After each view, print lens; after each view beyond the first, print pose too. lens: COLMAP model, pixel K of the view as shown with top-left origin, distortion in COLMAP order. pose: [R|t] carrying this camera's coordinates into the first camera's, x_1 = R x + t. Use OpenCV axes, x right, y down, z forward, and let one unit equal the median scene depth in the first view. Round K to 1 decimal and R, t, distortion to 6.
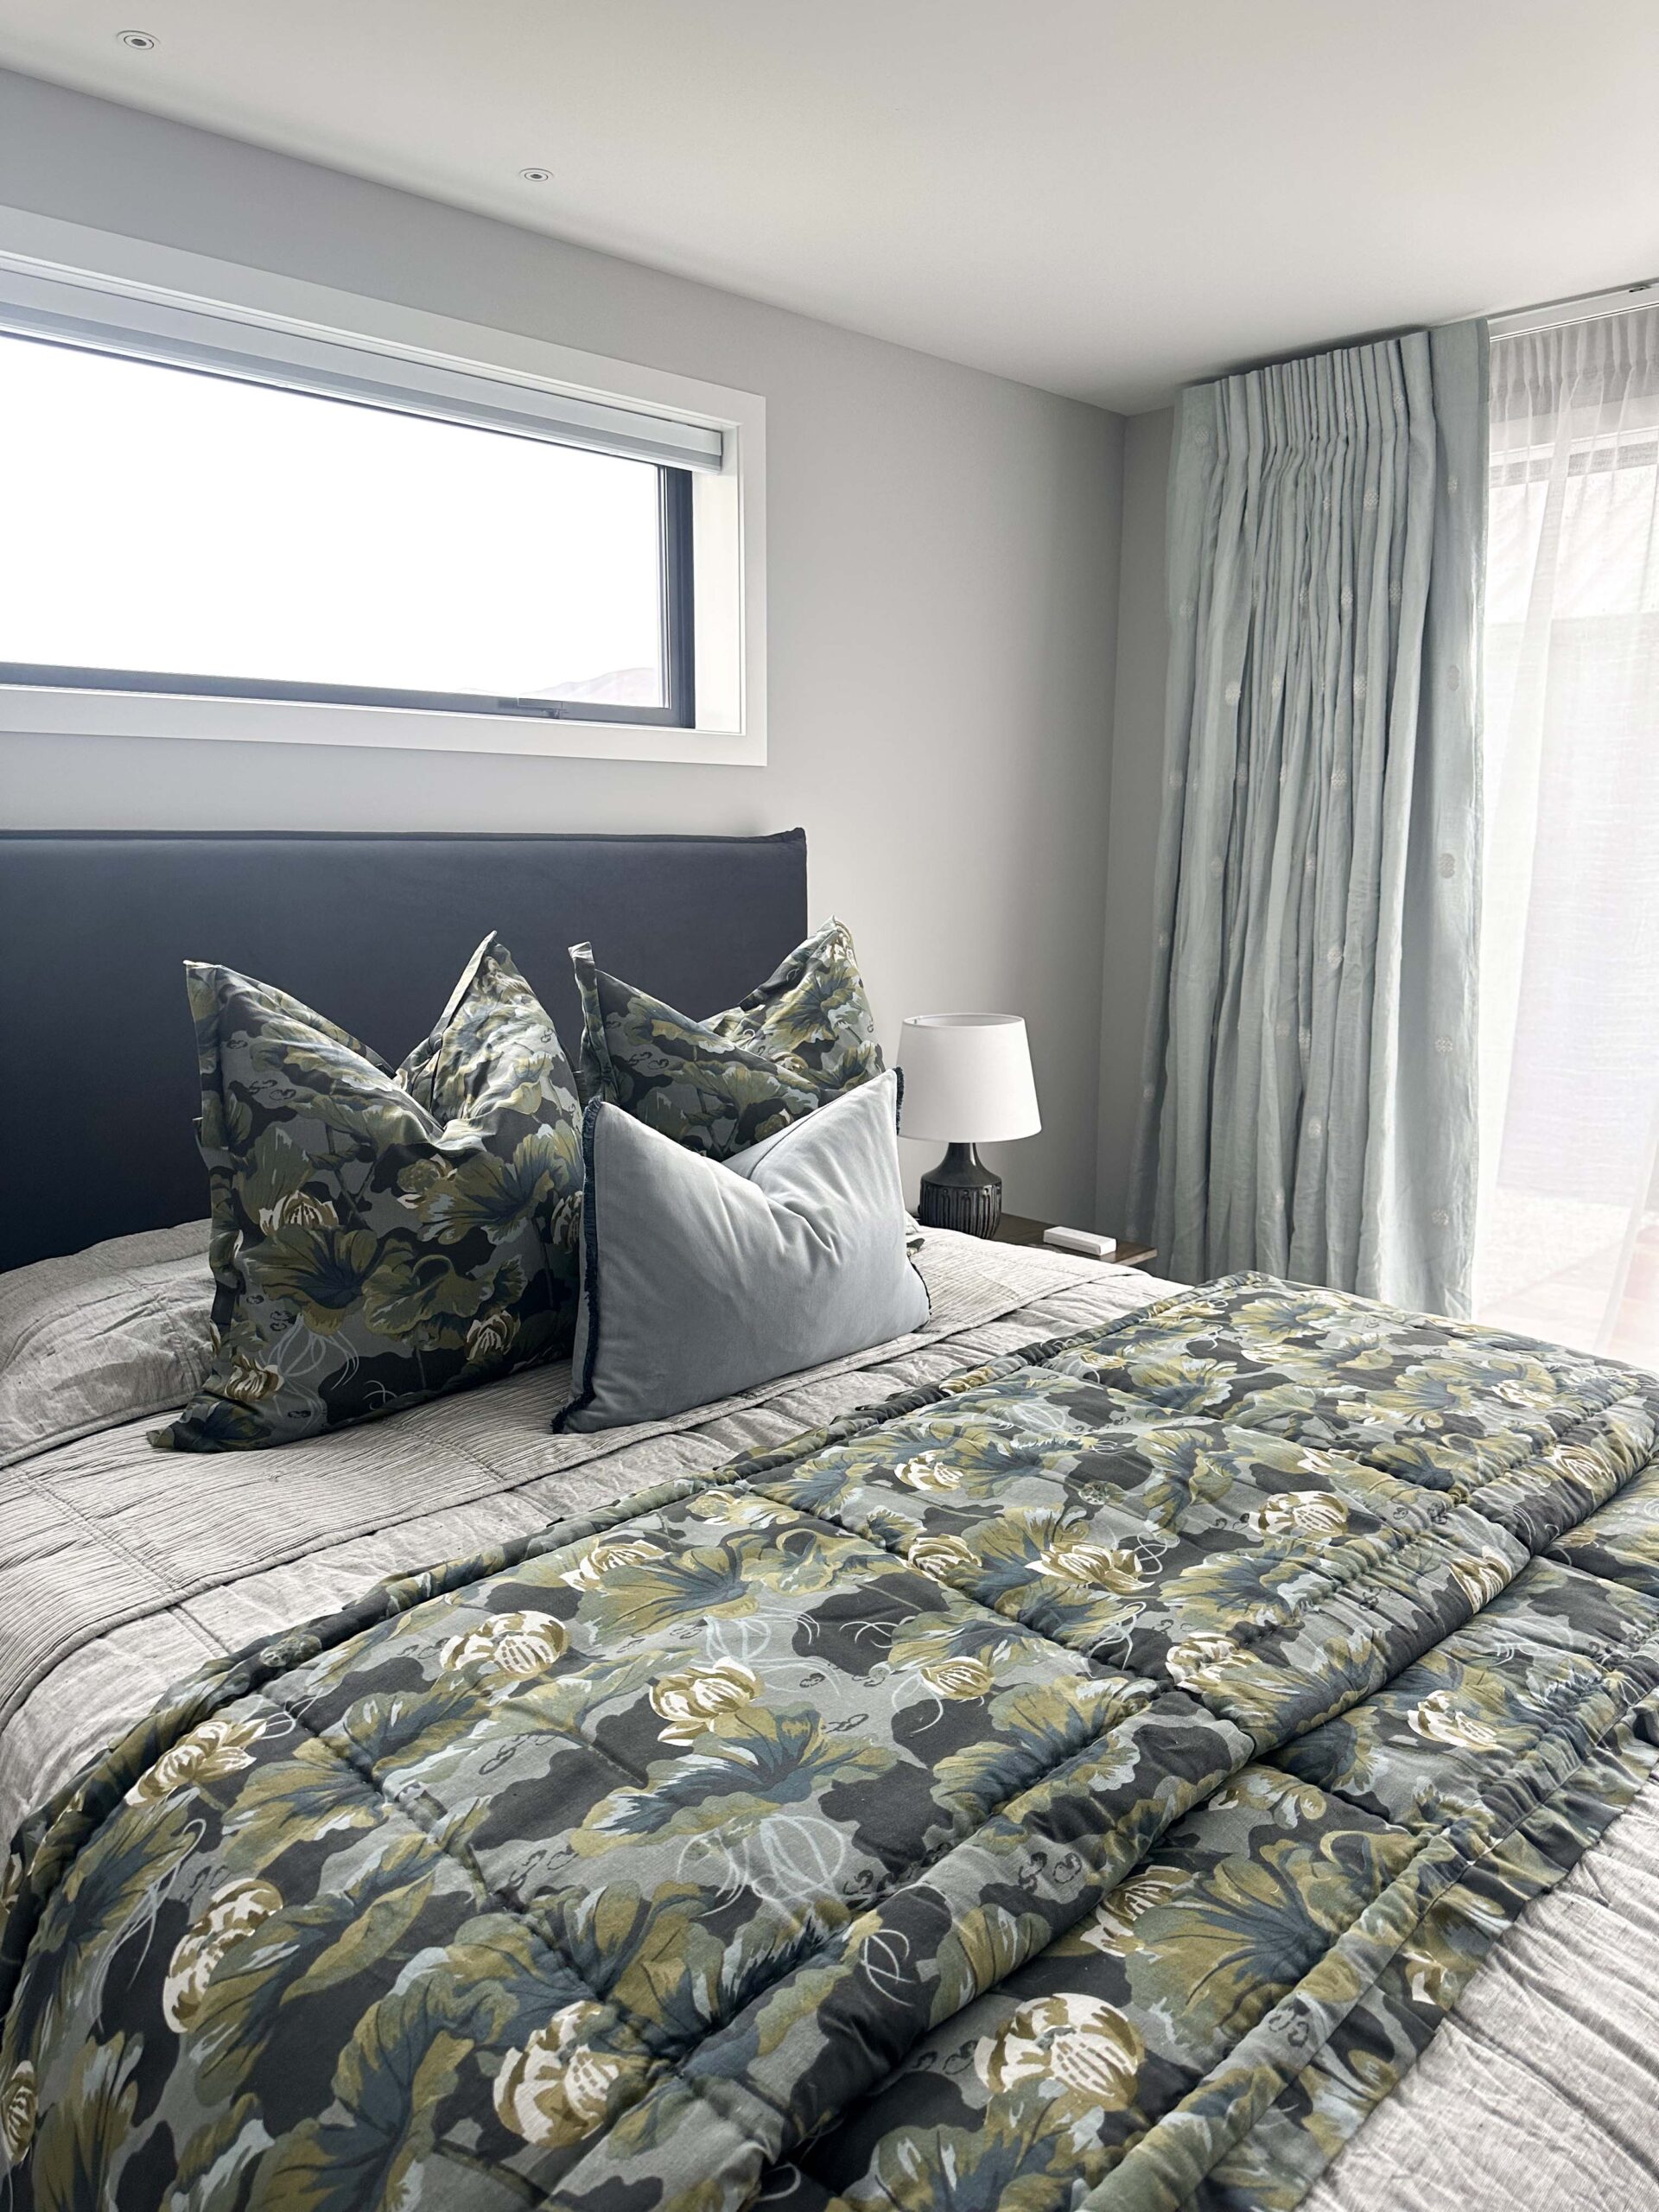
lens RADIAL K [[1599.3, 0, 829.5], [0, 1599.3, 1106.0], [0, 0, 1]] dist [0.056105, -0.085515]
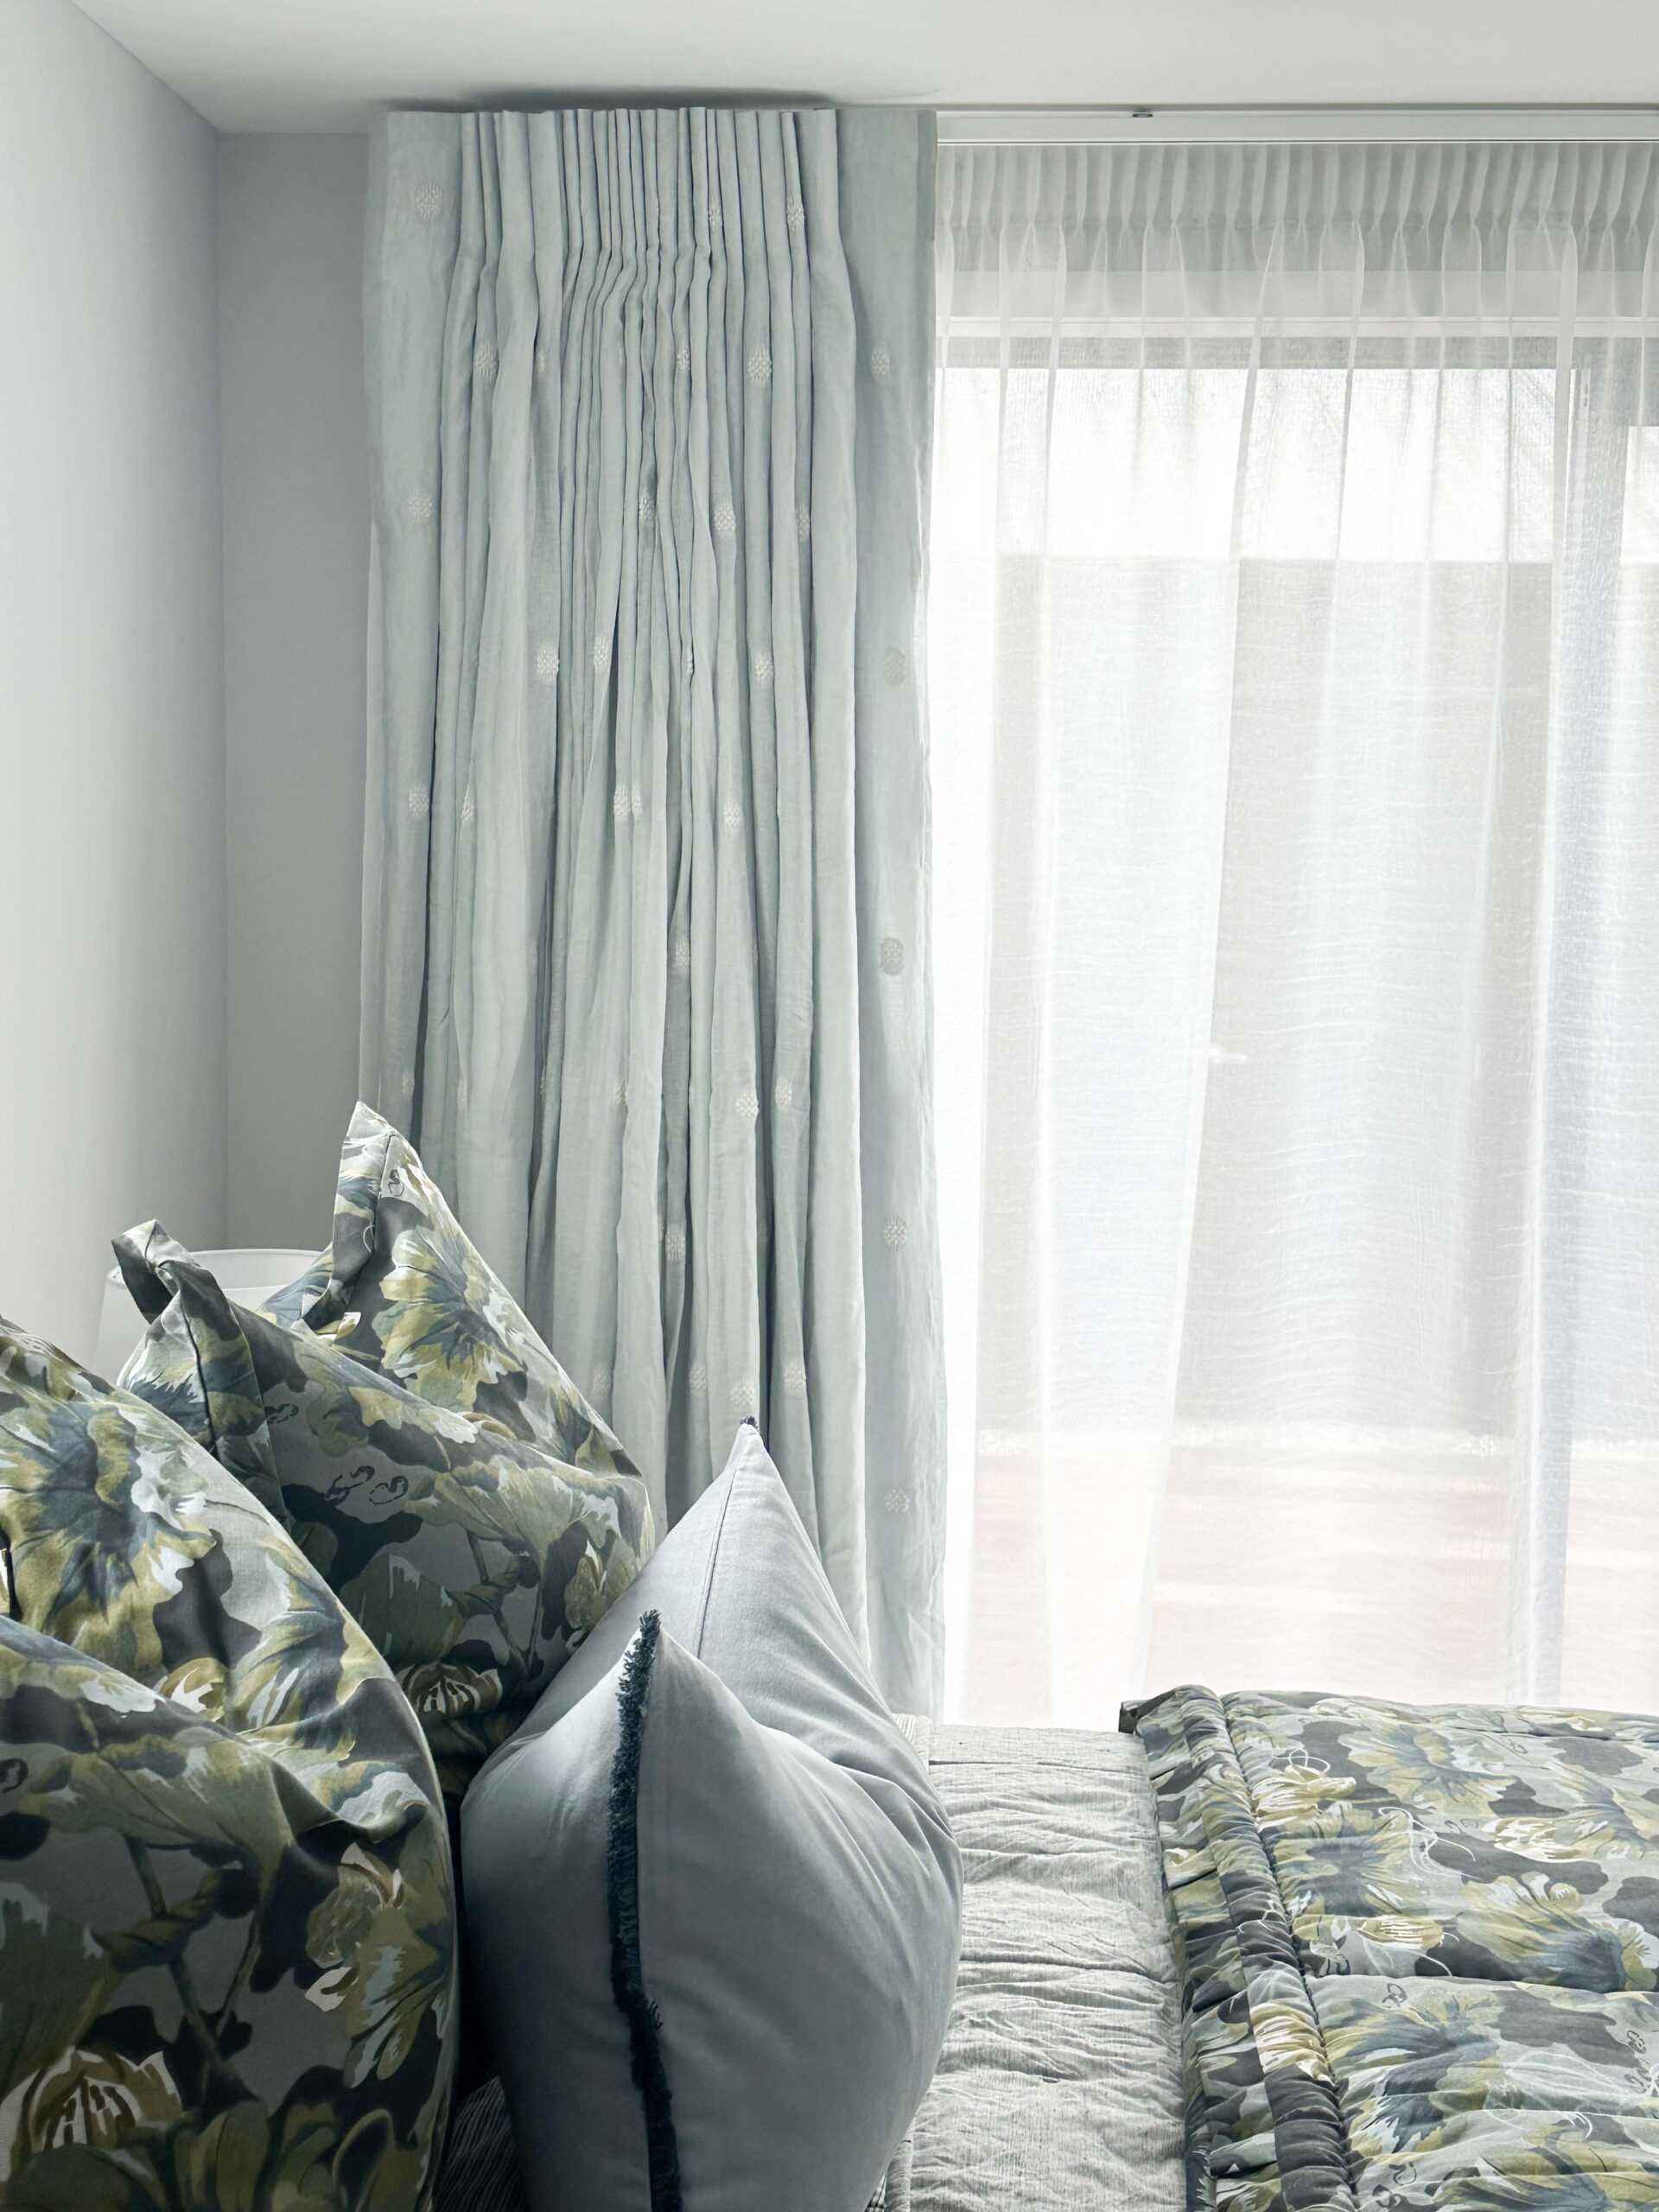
lens RADIAL K [[2586.4, 0, 829.5], [0, 2586.4, 1106.0], [0, 0, 1]] dist [0.385566, -1.059619]
pose [[0.745340, -0.056366, 0.664298, -0.351199], [0.094430, 0.995299, -0.021499, -0.074563], [-0.659963, 0.078754, 0.747159, 0.263997]]
